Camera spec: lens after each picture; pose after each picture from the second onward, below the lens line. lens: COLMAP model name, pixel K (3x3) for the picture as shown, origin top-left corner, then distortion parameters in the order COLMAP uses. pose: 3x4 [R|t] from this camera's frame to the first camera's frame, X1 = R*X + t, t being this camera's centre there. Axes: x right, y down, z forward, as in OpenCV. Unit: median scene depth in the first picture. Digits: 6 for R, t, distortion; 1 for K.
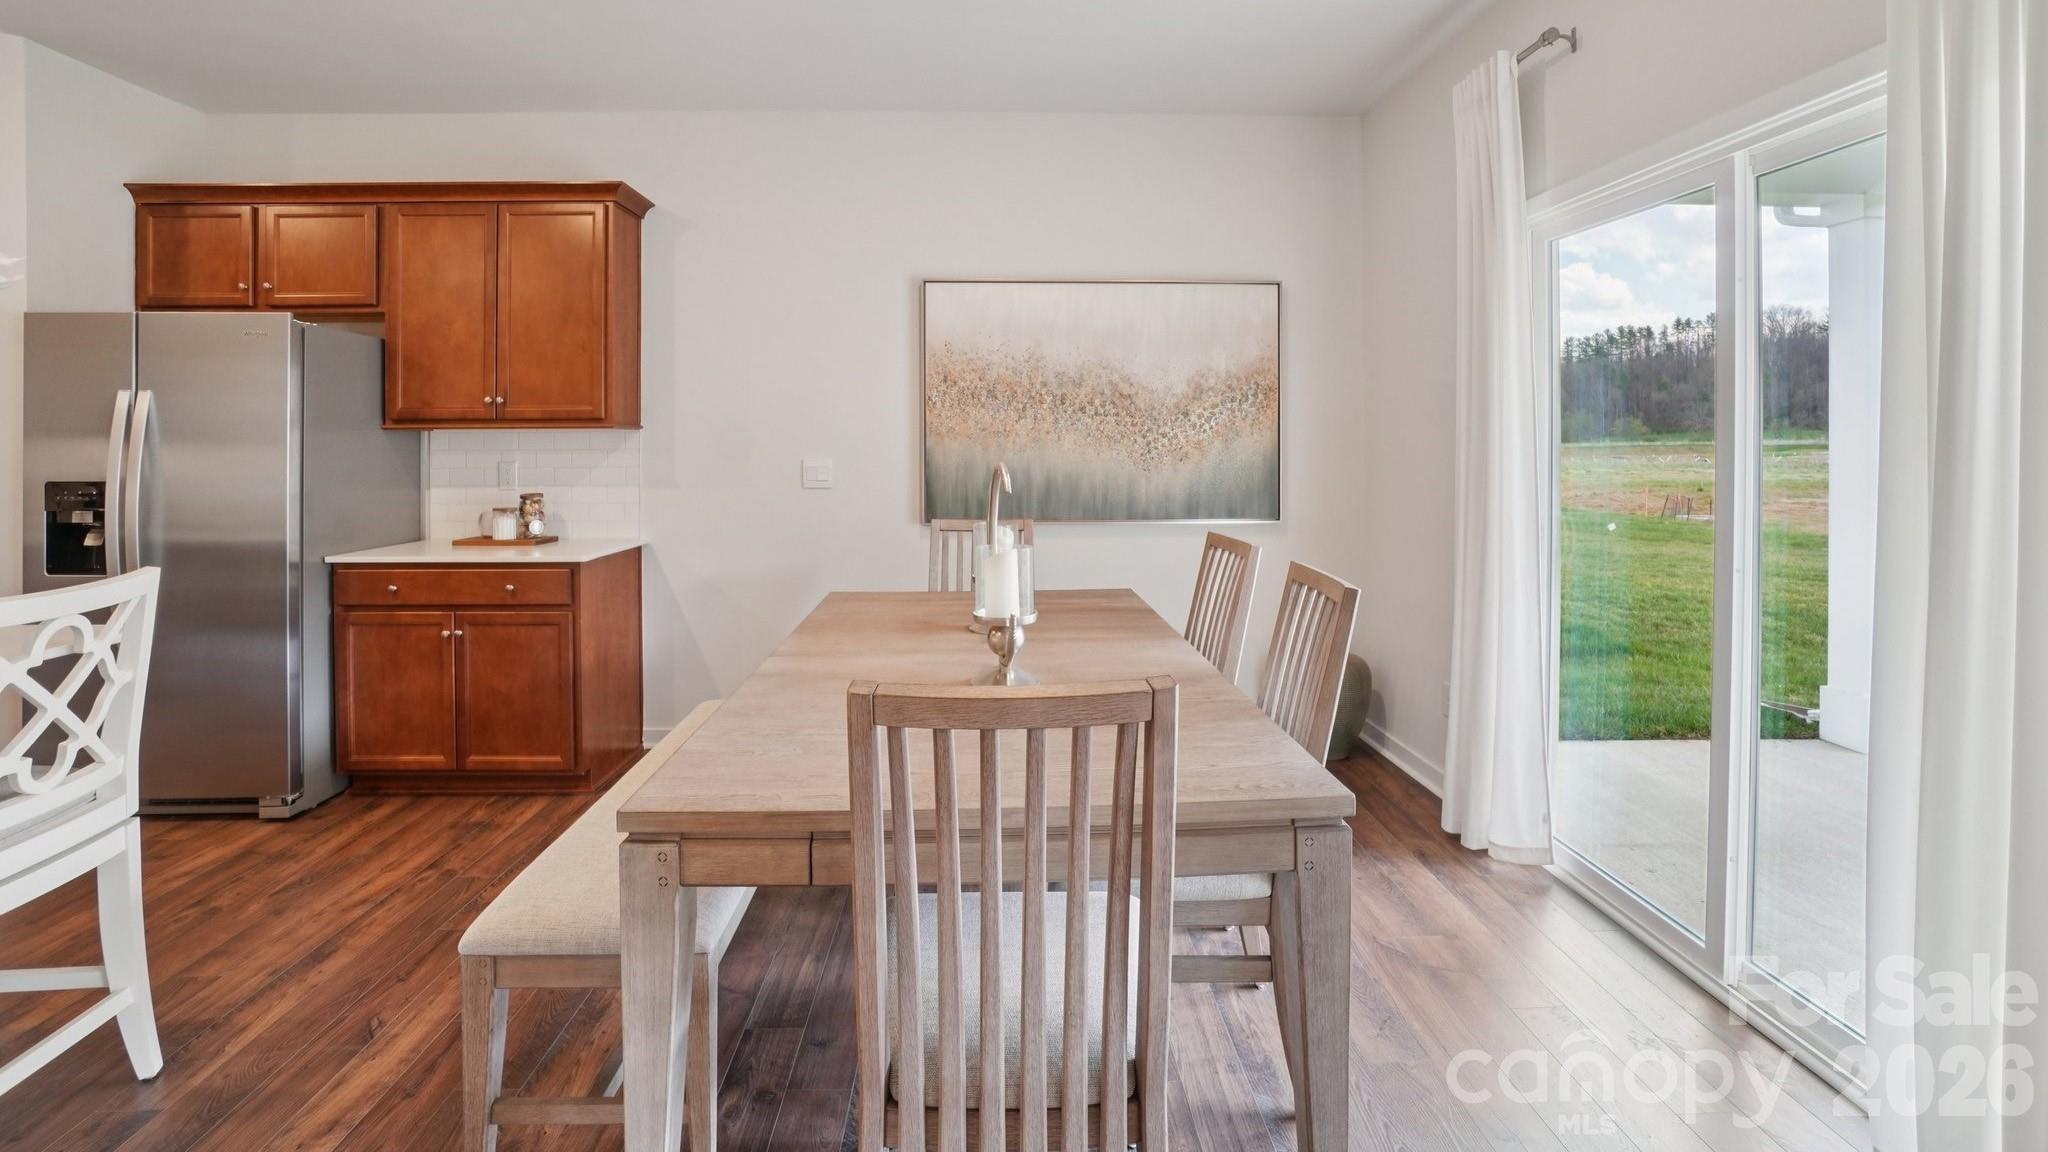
lens RADIAL K [[902.7, 0, 1021.8], [0, 902.7, 457.0], [0, 0, 1]] dist [-0.058788, 0.019023]
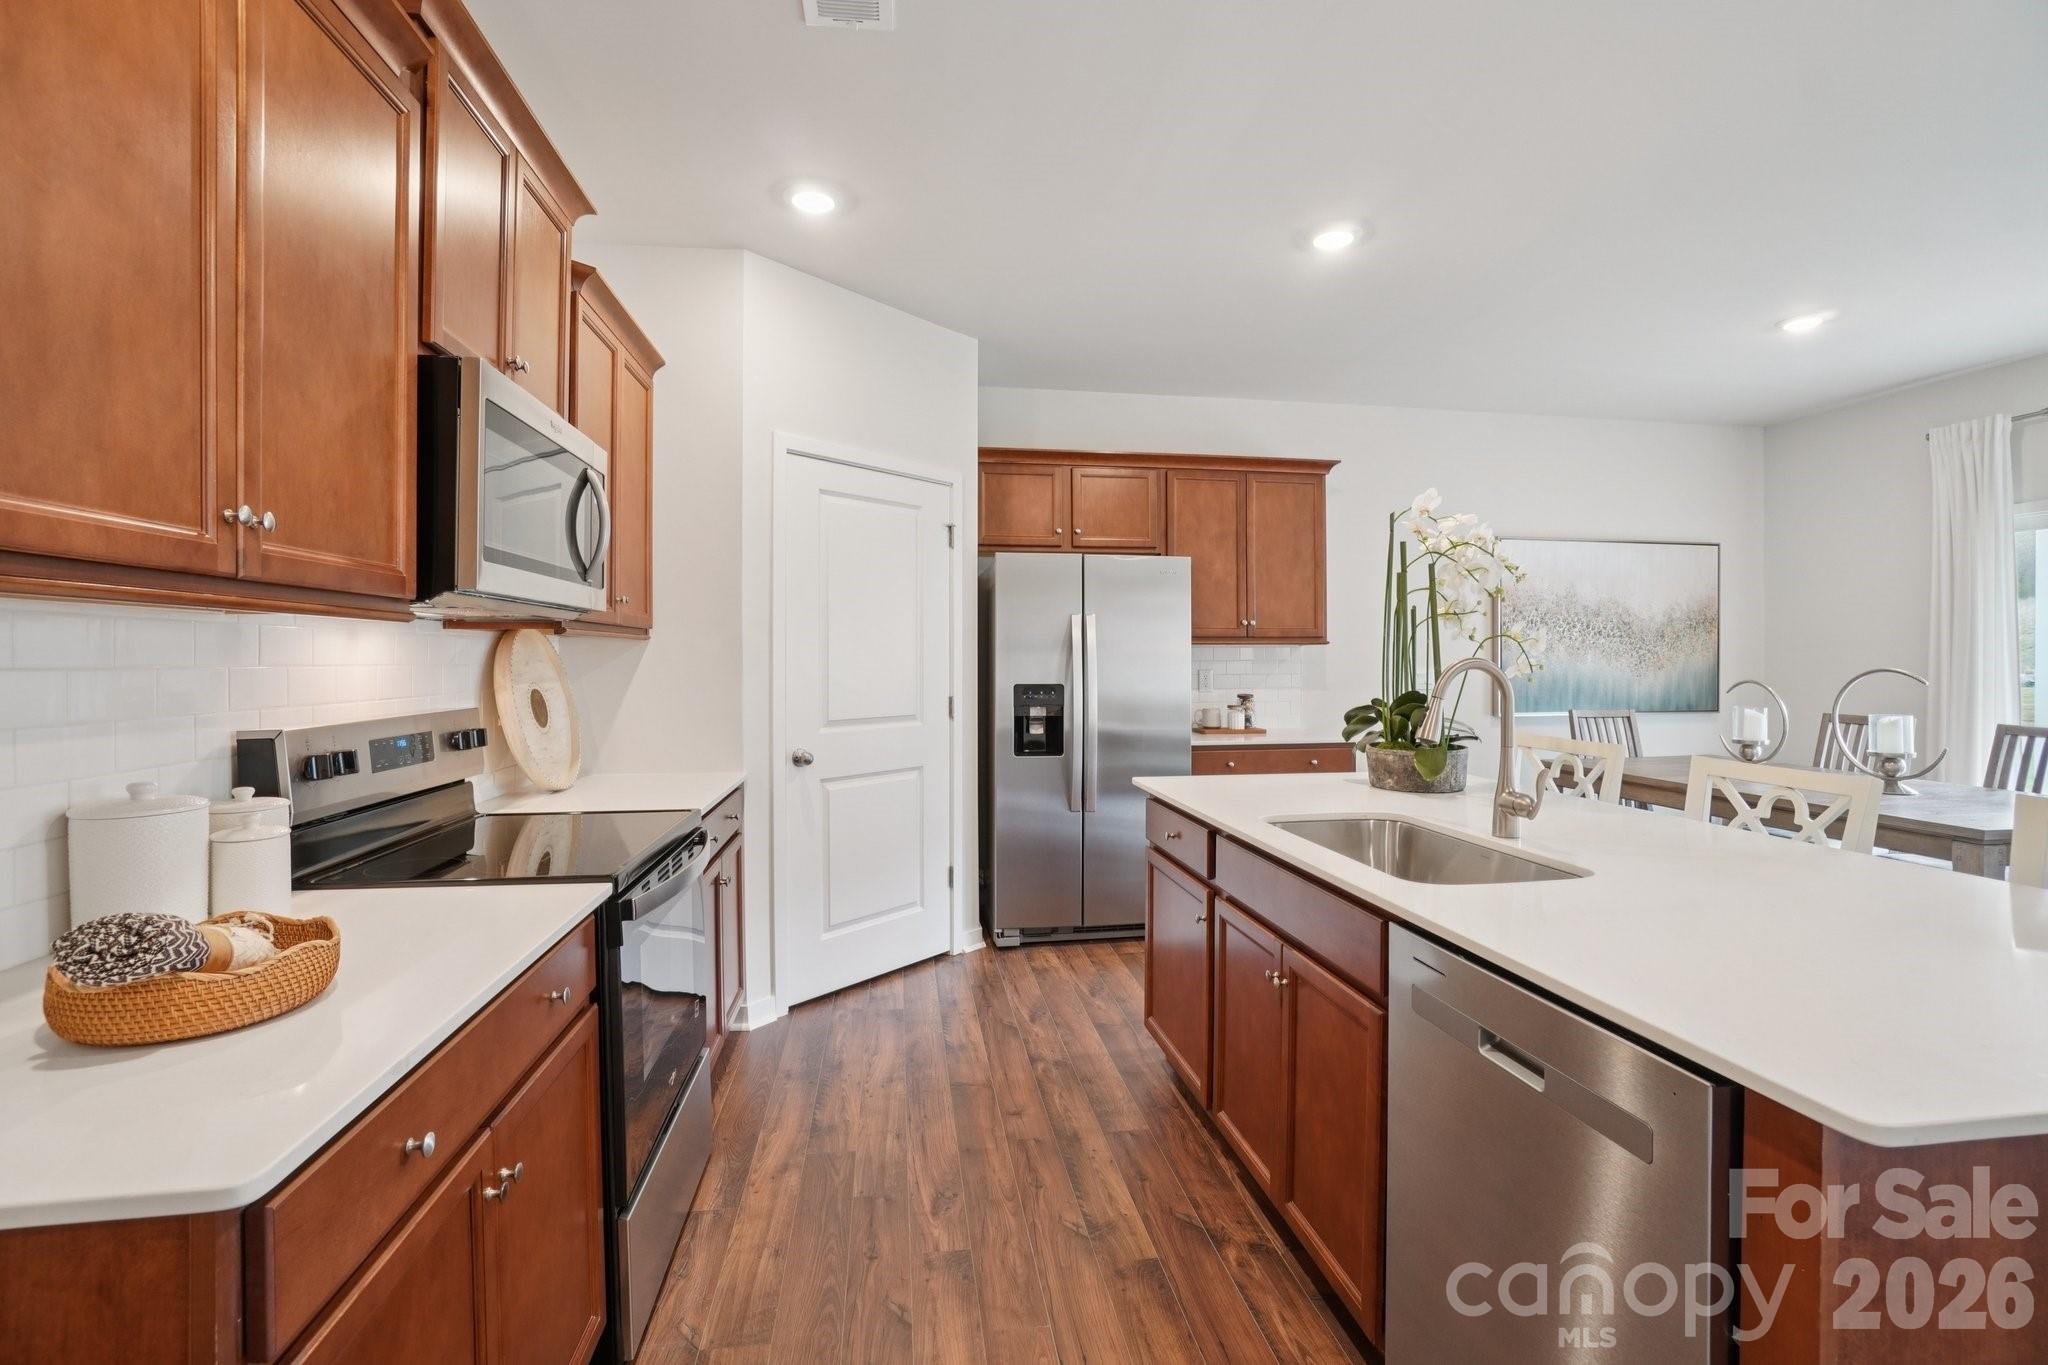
lens RADIAL K [[911.8, 0, 1026.9], [0, 911.8, 665.6], [0, 0, 1]] dist [-0.060594, 0.021688]
pose [[0.994173, 0.001118, 0.107793, -1.057235], [-0.000590, 0.999988, -0.004932, 0.006186], [-0.107797, 0.004840, 0.994161, -0.300921]]
